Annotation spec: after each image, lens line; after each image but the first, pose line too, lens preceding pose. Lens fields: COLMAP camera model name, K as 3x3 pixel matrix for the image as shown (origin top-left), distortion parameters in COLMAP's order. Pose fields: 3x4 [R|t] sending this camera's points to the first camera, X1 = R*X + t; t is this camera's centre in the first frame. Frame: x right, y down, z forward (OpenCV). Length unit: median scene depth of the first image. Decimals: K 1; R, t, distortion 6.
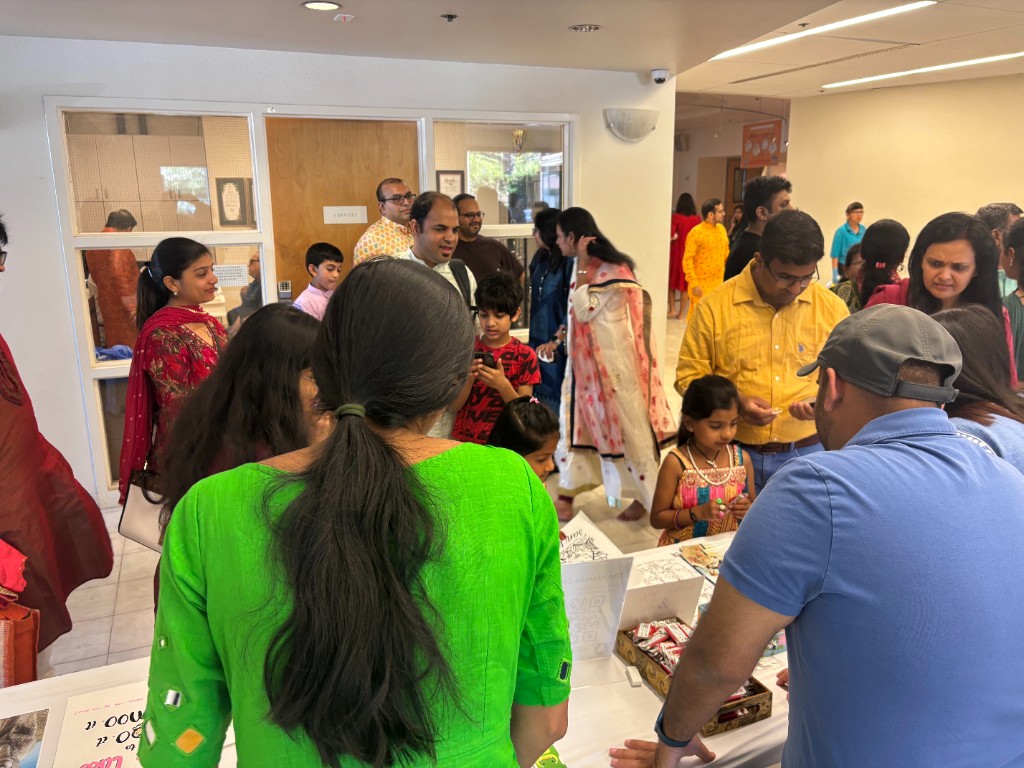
lens RADIAL K [[781.1, 0, 512.0], [0, 781.1, 384.0], [0, 0, 1]] dist [0.000142, 0.000818]
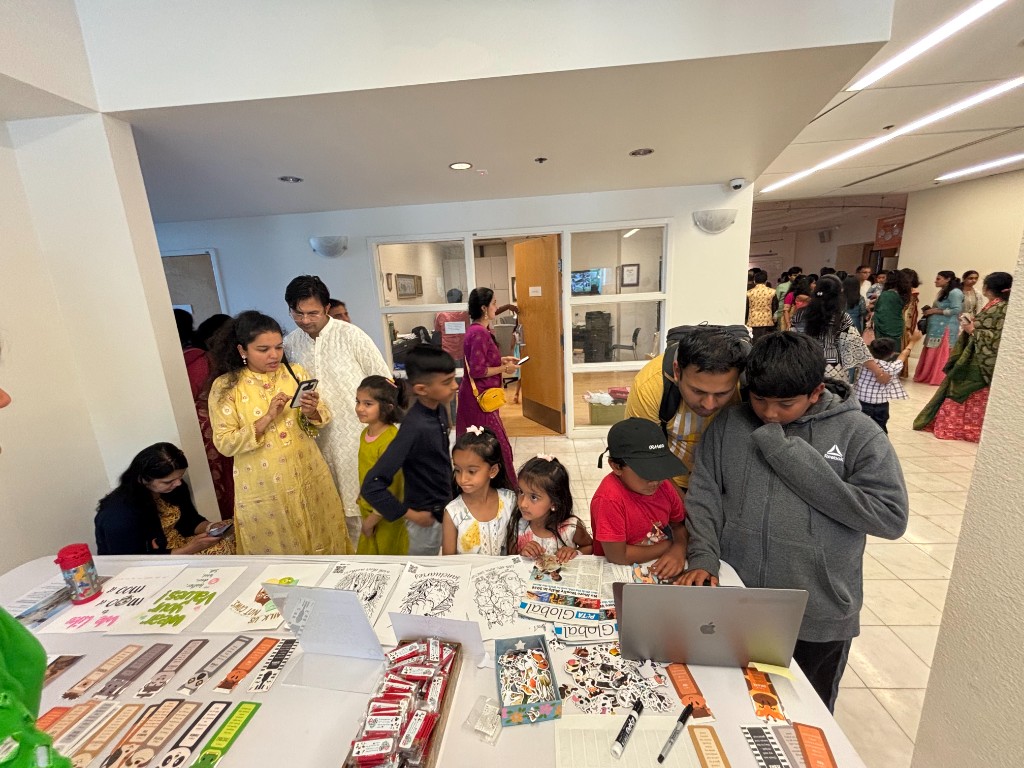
lens RADIAL K [[411.7, 0, 531.2], [0, 411.7, 403.3], [0, 0, 1]] dist [-0.001777, 0.000567]
pose [[0.905051, 0.073281, -0.418941, 0.187701], [-0.054666, 0.996917, 0.056283, -0.021855], [0.421774, -0.028037, 0.906267, 0.158412]]
